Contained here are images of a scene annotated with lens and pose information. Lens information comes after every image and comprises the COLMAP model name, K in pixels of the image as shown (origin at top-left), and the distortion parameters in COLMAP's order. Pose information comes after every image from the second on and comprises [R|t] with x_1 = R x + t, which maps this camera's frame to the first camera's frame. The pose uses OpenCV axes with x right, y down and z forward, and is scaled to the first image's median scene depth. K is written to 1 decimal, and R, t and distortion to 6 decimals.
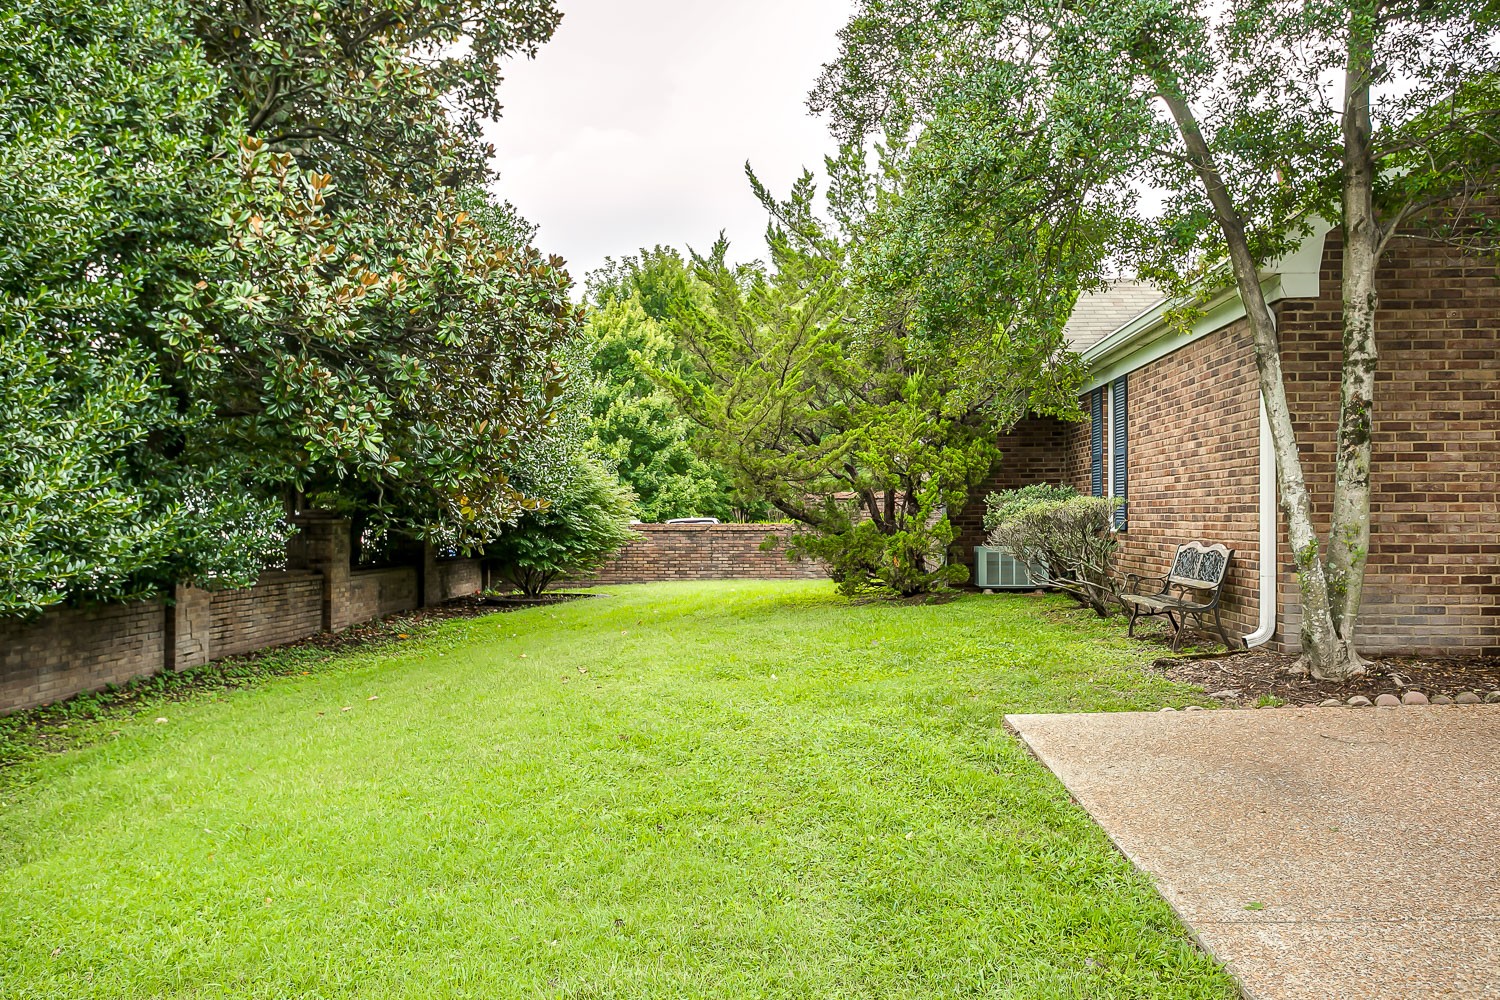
lens RADIAL K [[1193.4, 0, 752.9], [0, 1193.4, 505.7], [0, 0, 1]] dist [0.014423, 0.006250]
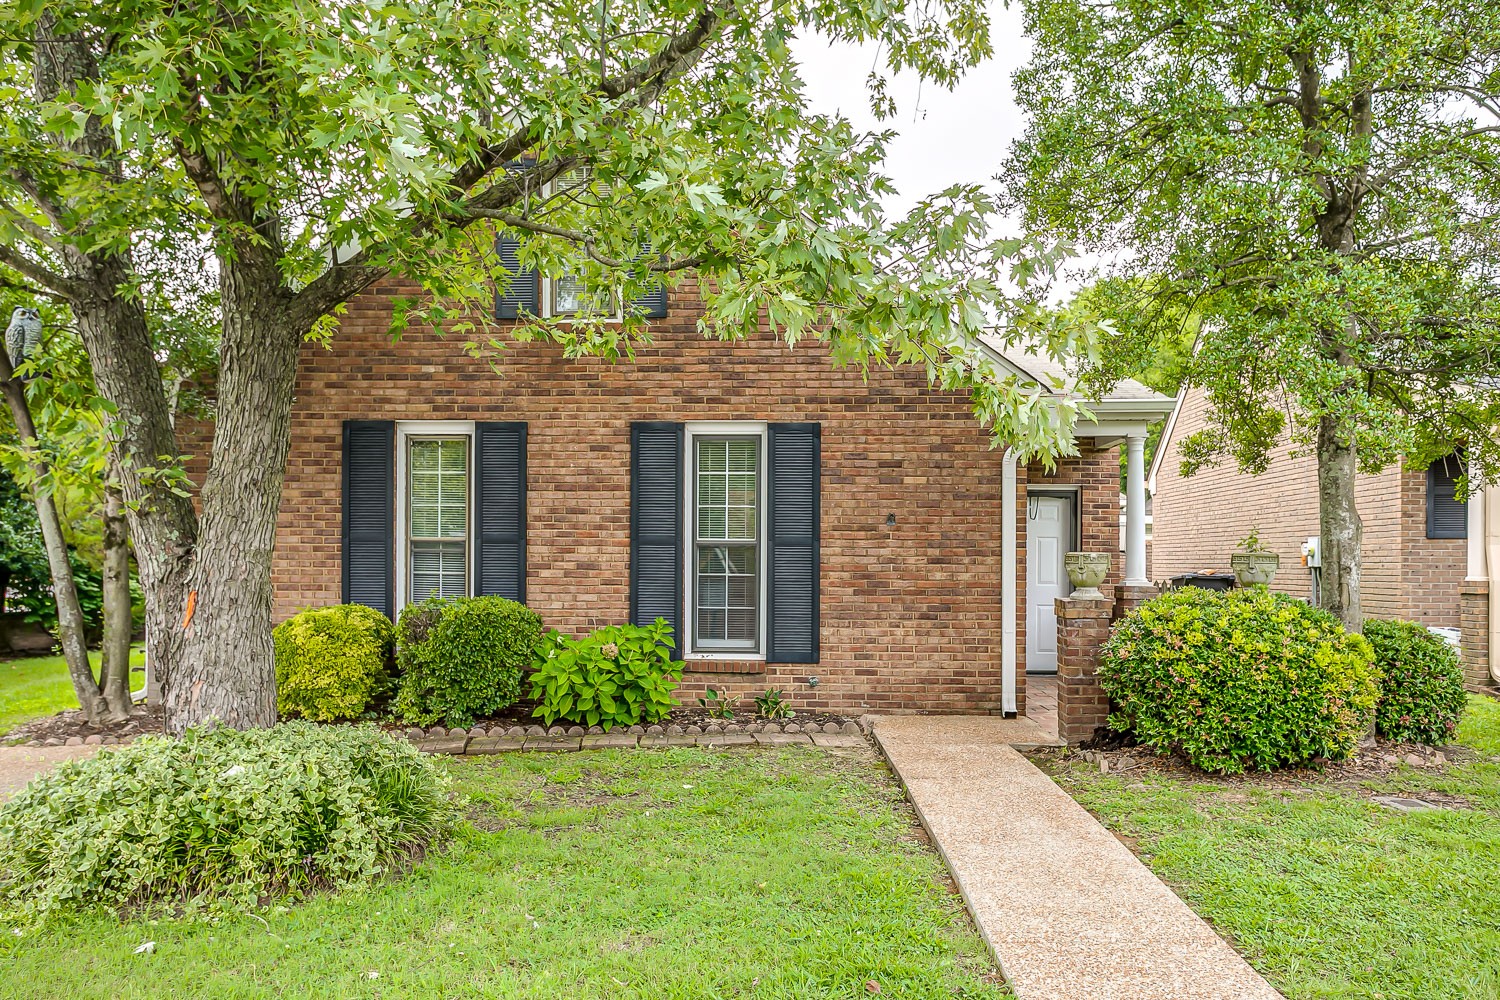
lens RADIAL K [[1193.4, 0, 674.3], [0, 1193.4, 557.5], [0, 0, 1]] dist [0.014423, 0.006250]
pose [[0.999965, 0.008123, 0.001743, 0.947980], [-0.008129, 0.999961, 0.003506, -0.043598], [-0.001715, -0.003520, 0.999992, -0.277872]]
